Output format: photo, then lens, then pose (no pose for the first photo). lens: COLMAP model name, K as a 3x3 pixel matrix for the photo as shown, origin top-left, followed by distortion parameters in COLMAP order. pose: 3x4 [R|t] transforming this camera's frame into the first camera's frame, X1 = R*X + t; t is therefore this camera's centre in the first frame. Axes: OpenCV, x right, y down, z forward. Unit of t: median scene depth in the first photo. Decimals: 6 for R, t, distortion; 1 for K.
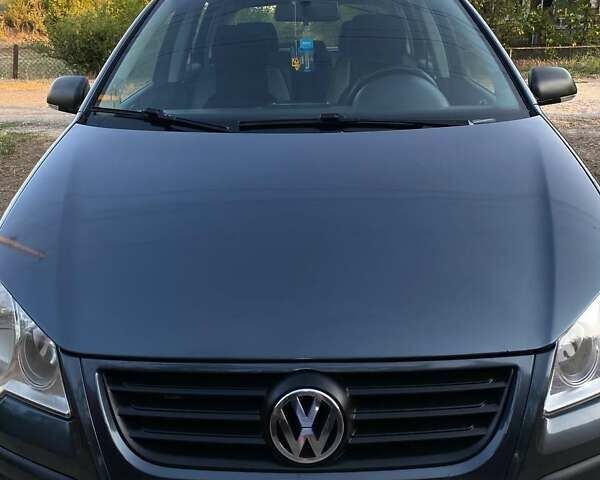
lens RADIAL K [[607.2, 0, 300.0], [0, 607.2, 240.0], [0, 0, 1]] dist [0.008028, -0.009728]
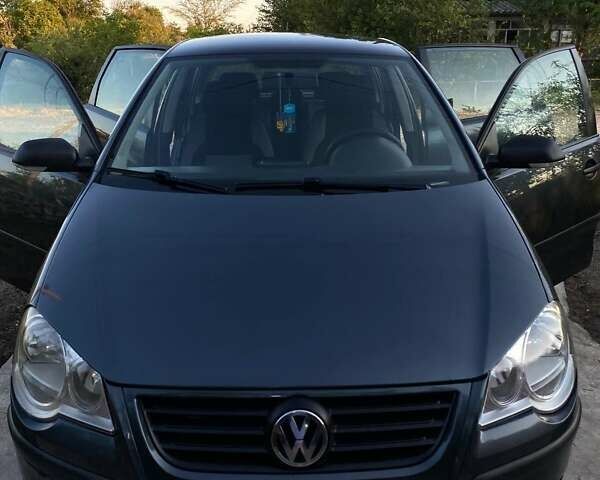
lens RADIAL K [[607.2, 0, 300.0], [0, 607.2, 240.0], [0, 0, 1]] dist [0.008028, -0.009728]
pose [[0.998963, 0.003572, 0.045396, -0.046066], [-0.001890, 0.999312, -0.037042, -0.070538], [-0.045497, 0.036918, 0.998282, -0.310533]]
